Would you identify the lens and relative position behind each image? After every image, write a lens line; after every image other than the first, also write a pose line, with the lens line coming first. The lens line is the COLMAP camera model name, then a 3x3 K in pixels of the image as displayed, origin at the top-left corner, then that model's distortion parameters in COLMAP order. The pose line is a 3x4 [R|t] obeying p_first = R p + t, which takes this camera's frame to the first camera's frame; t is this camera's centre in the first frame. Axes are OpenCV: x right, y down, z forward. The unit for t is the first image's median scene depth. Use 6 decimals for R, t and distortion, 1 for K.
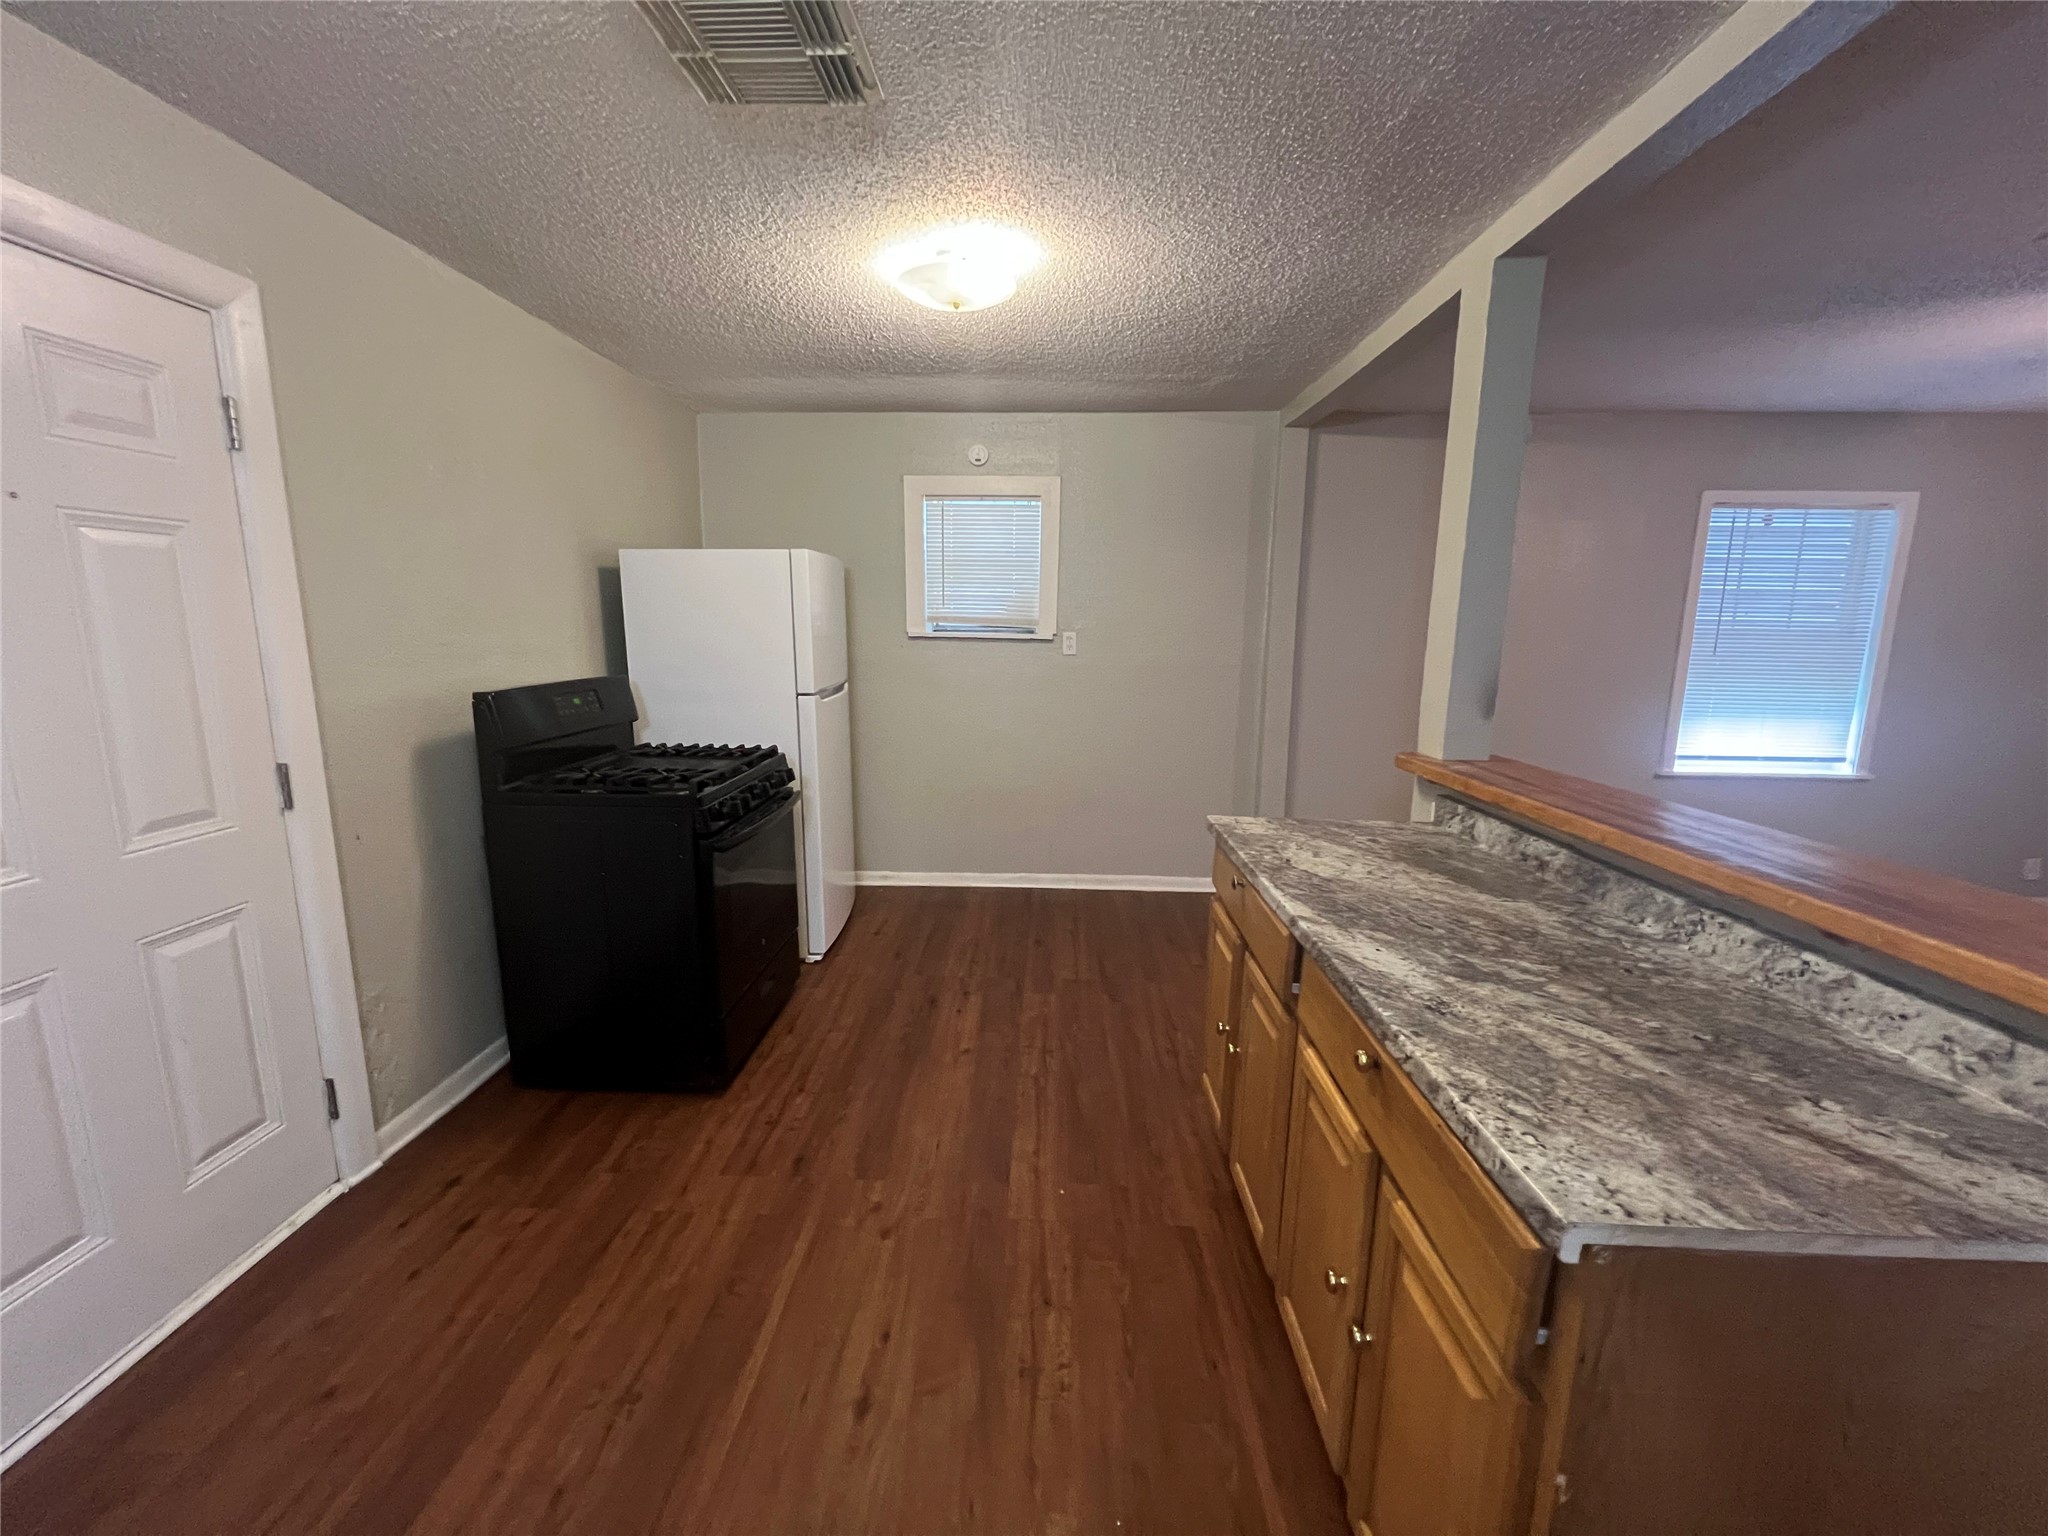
lens RADIAL K [[817.0, 0, 1026.2], [0, 817.0, 755.4], [0, 0, 1]] dist [-0.000238, 0.000148]
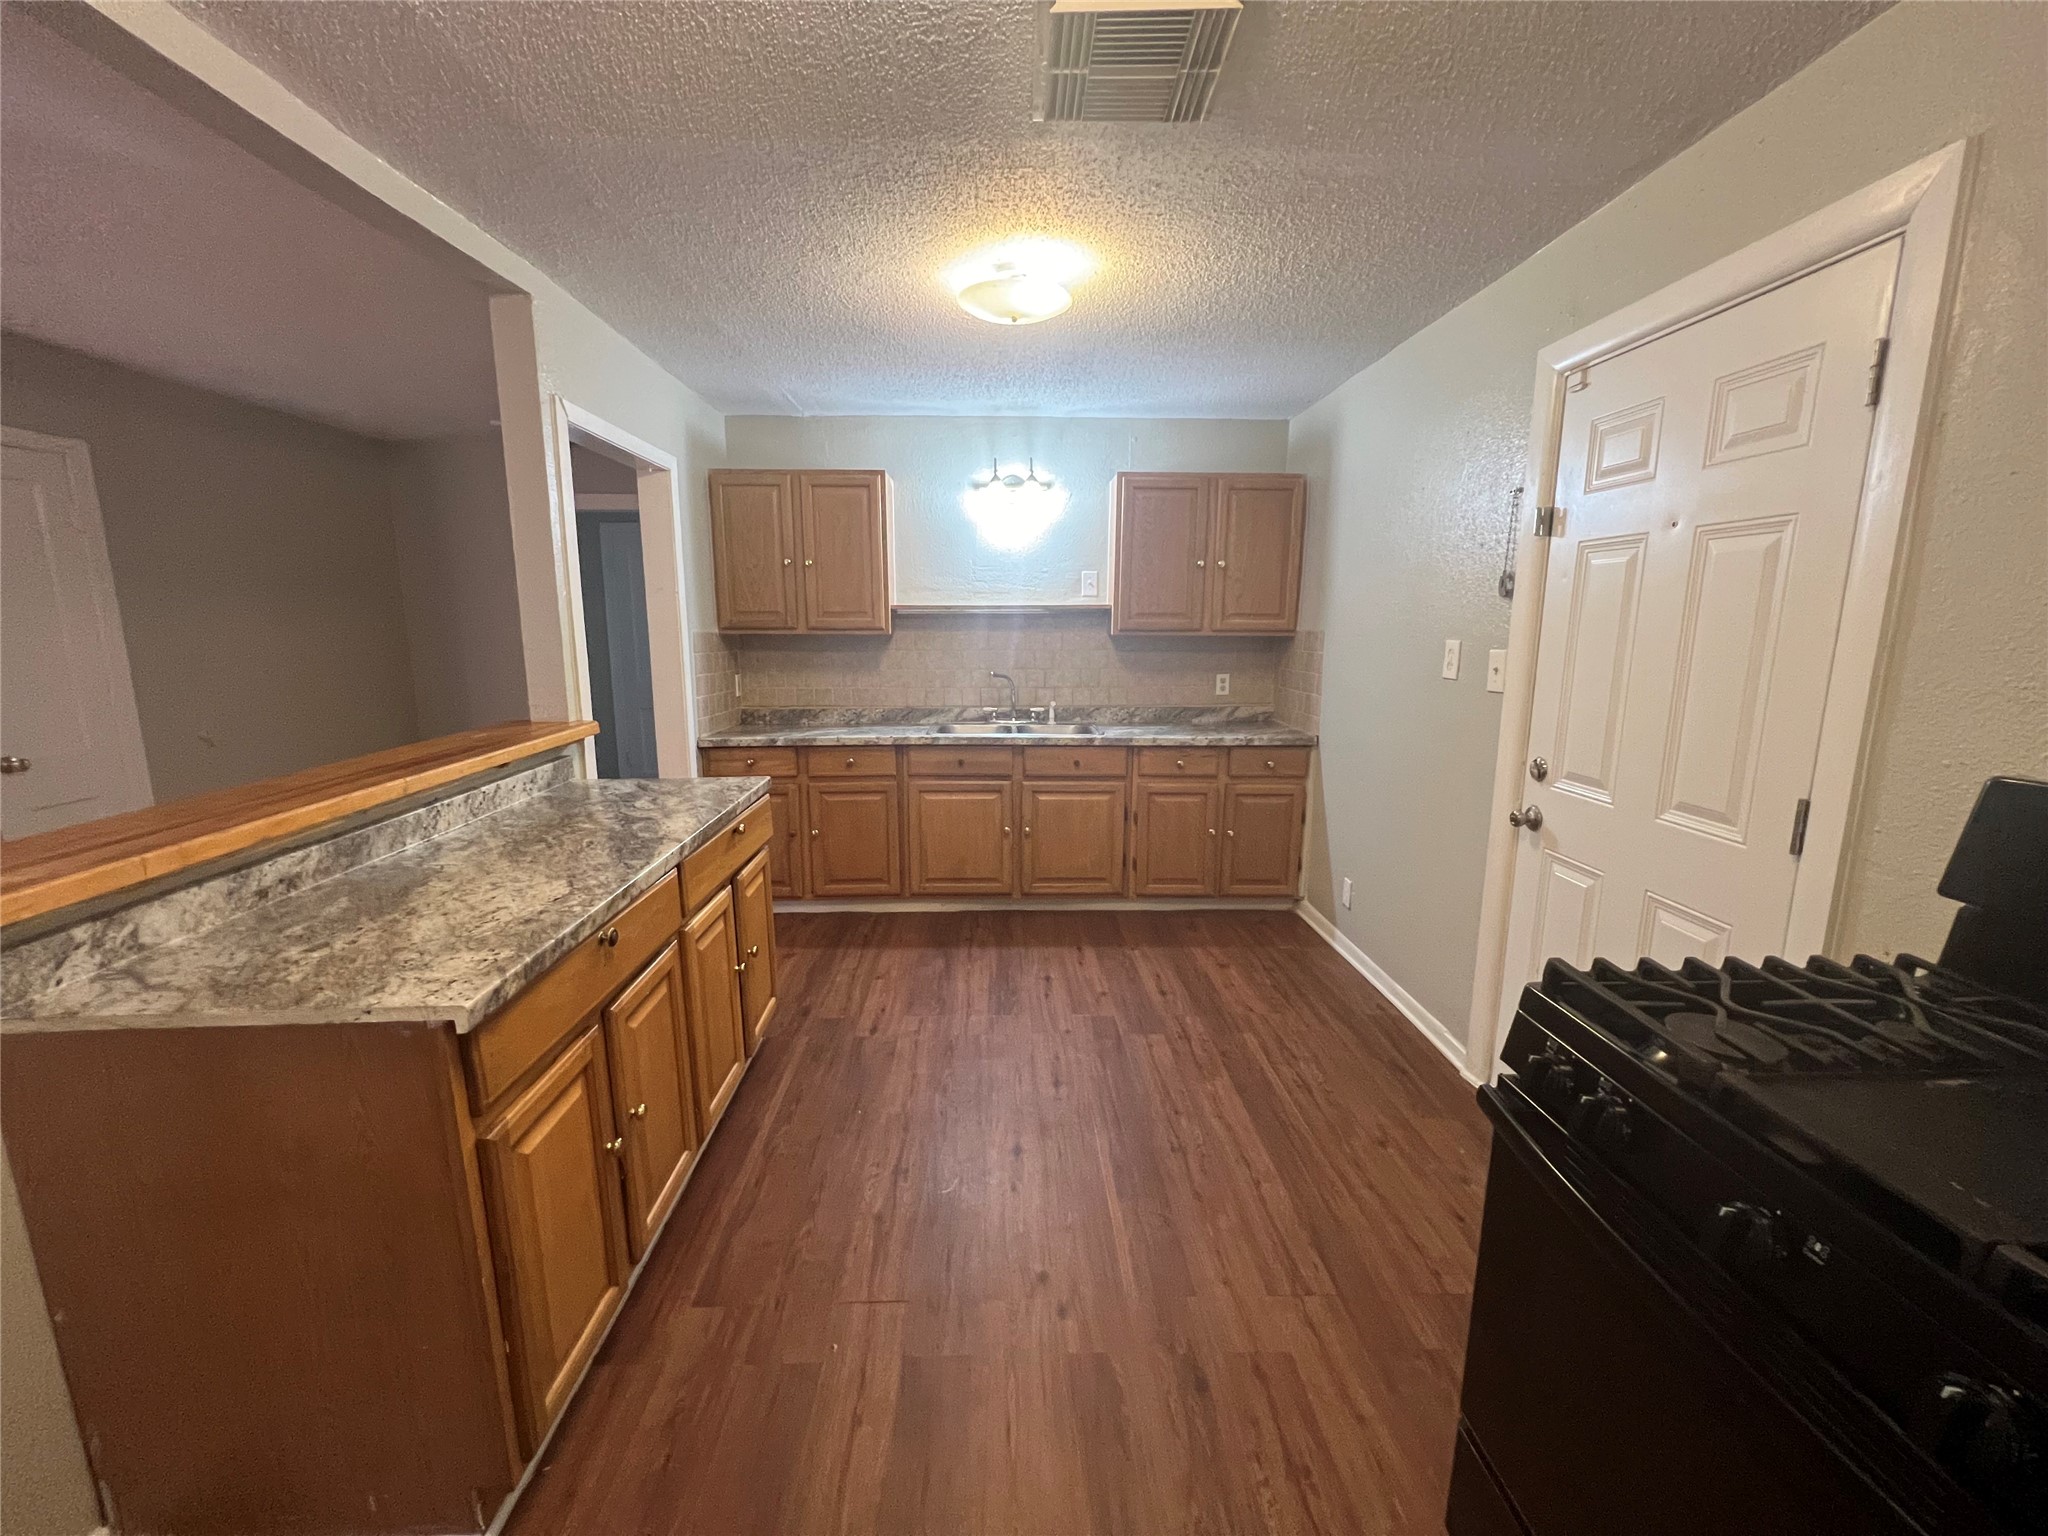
lens RADIAL K [[817.0, 0, 1017.8], [0, 817.0, 767.8], [0, 0, 1]] dist [-0.000238, 0.000148]
pose [[-0.998631, -0.002448, -0.052249, -0.132836], [-0.020034, 0.940635, 0.338829, -0.383145], [0.048318, 0.339412, -0.939396, 2.368079]]
